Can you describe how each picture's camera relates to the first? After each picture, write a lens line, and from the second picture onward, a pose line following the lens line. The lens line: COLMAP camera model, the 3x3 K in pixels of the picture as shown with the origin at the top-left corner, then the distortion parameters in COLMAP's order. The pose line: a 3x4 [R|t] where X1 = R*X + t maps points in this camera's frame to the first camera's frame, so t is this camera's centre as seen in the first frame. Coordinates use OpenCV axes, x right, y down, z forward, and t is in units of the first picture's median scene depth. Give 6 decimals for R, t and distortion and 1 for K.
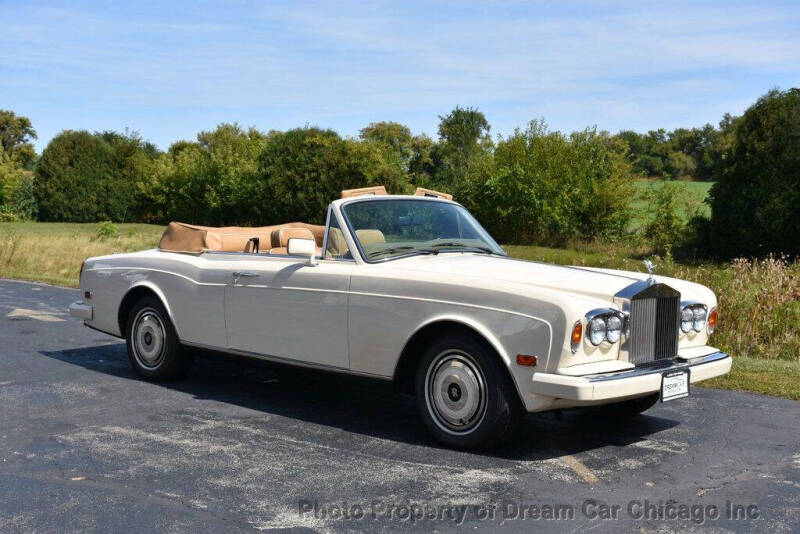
lens RADIAL K [[1006.7, 0, 405.2], [0, 1006.7, 264.3], [0, 0, 1]] dist [0.095088, 0.000000]
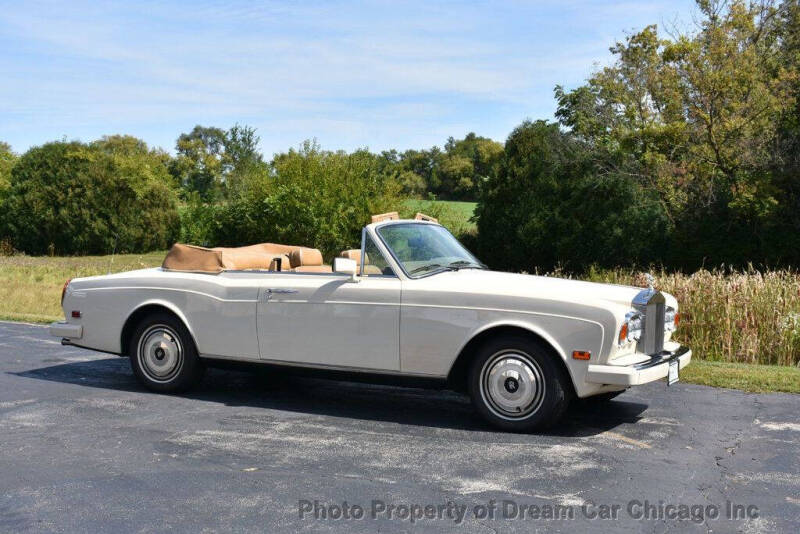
lens RADIAL K [[1006.7, 0, 405.1], [0, 1006.7, 263.5], [0, 0, 1]] dist [0.095088, 0.000000]
pose [[0.961812, -0.009793, 0.273535, -0.340161], [0.014205, 0.999799, -0.014154, -0.002394], [-0.273341, 0.017500, 0.961758, -0.106869]]
